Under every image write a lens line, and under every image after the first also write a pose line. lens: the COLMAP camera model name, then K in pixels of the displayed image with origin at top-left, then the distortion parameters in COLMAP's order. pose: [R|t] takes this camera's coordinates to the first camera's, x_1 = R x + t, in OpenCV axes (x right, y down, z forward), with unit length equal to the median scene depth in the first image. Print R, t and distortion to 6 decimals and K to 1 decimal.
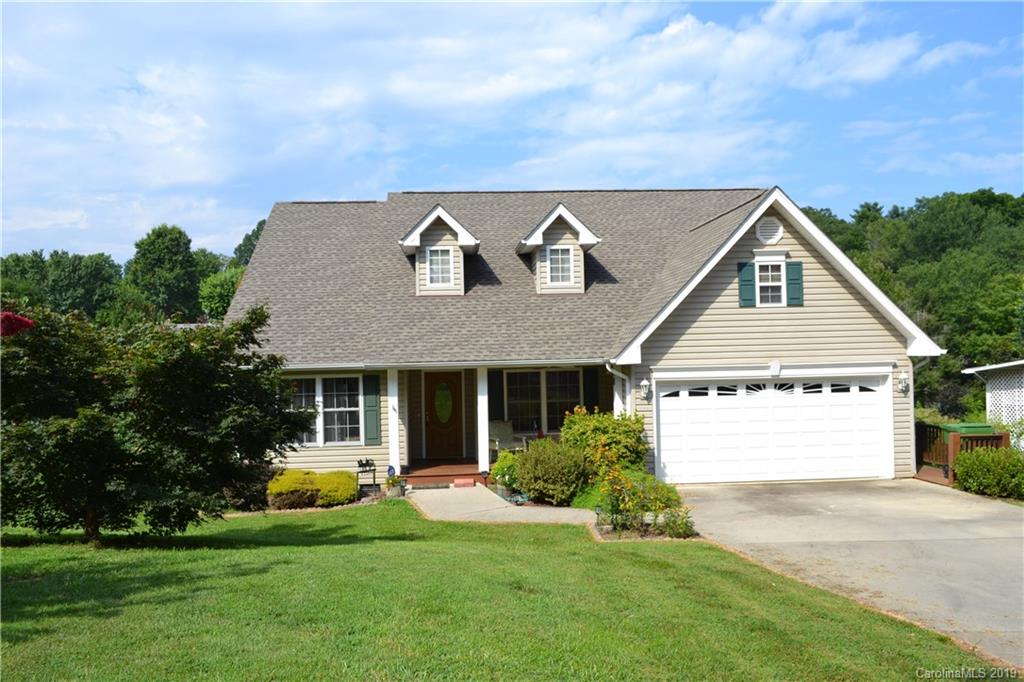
lens RADIAL K [[807.0, 0, 512.0], [0, 807.0, 341.0], [0, 0, 1]] dist [-0.006756, -0.005190]
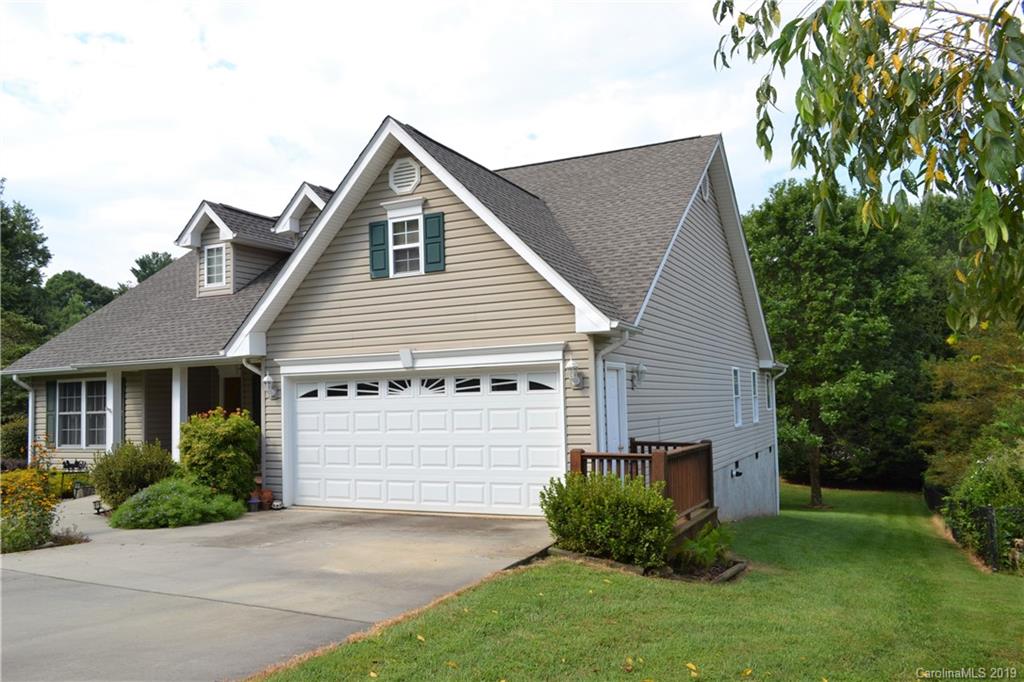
lens RADIAL K [[807.0, 0, 512.0], [0, 807.0, 341.0], [0, 0, 1]] dist [-0.006756, -0.005190]
pose [[0.865566, -0.038599, -0.499306, 0.776646], [0.014963, 0.998573, -0.051257, 0.057473], [0.500572, 0.036895, 0.864908, 0.401757]]
